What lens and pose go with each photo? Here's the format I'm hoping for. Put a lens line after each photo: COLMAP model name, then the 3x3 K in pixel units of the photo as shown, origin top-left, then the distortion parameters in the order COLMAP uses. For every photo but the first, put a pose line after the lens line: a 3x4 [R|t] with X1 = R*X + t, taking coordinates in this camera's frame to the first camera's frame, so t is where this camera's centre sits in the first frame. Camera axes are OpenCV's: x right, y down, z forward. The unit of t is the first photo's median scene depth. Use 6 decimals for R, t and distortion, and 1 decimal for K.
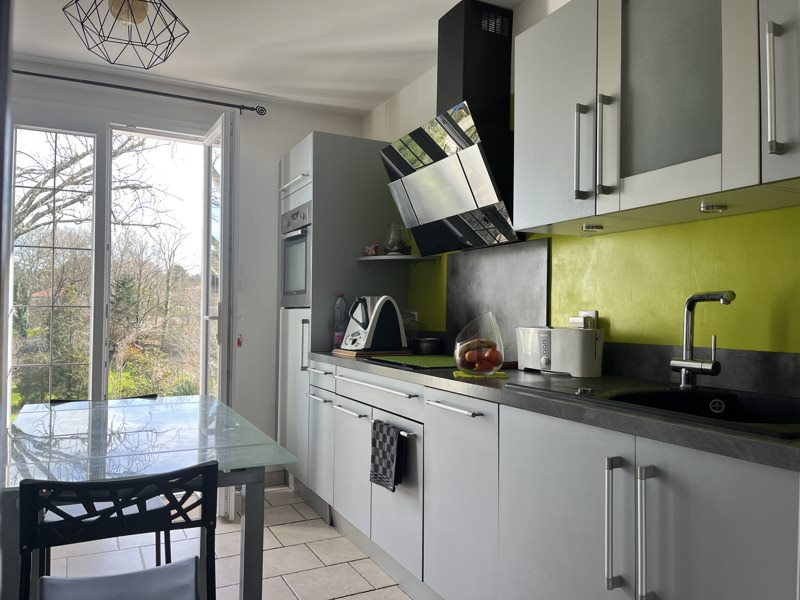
lens RADIAL K [[610.2, 0, 399.1], [0, 610.2, 300.3], [0, 0, 1]] dist [0.004138, 0.001646]
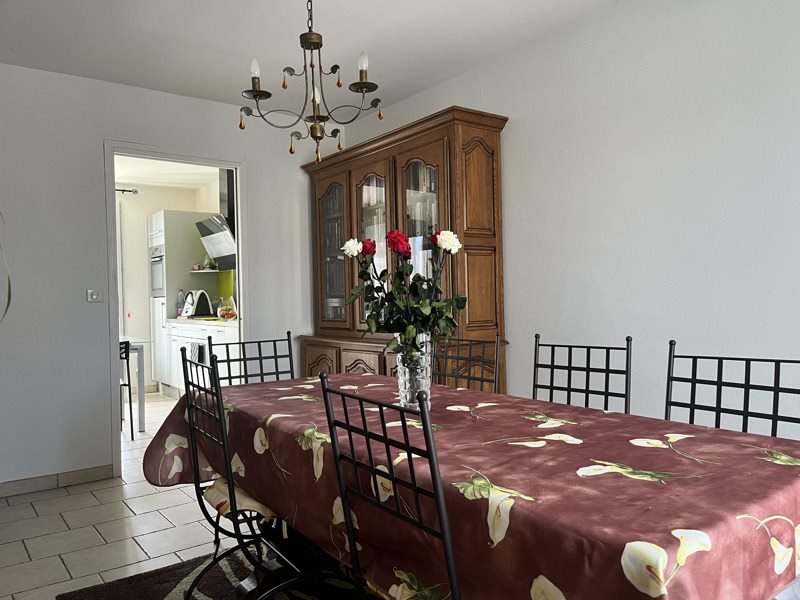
lens RADIAL K [[610.2, 0, 402.5], [0, 610.2, 301.3], [0, 0, 1]] dist [0.004138, 0.001646]
pose [[0.980829, -0.030226, 0.192512, 0.234495], [0.025498, 0.999311, 0.026988, -0.007675], [-0.193195, -0.021562, 0.980923, -1.133850]]
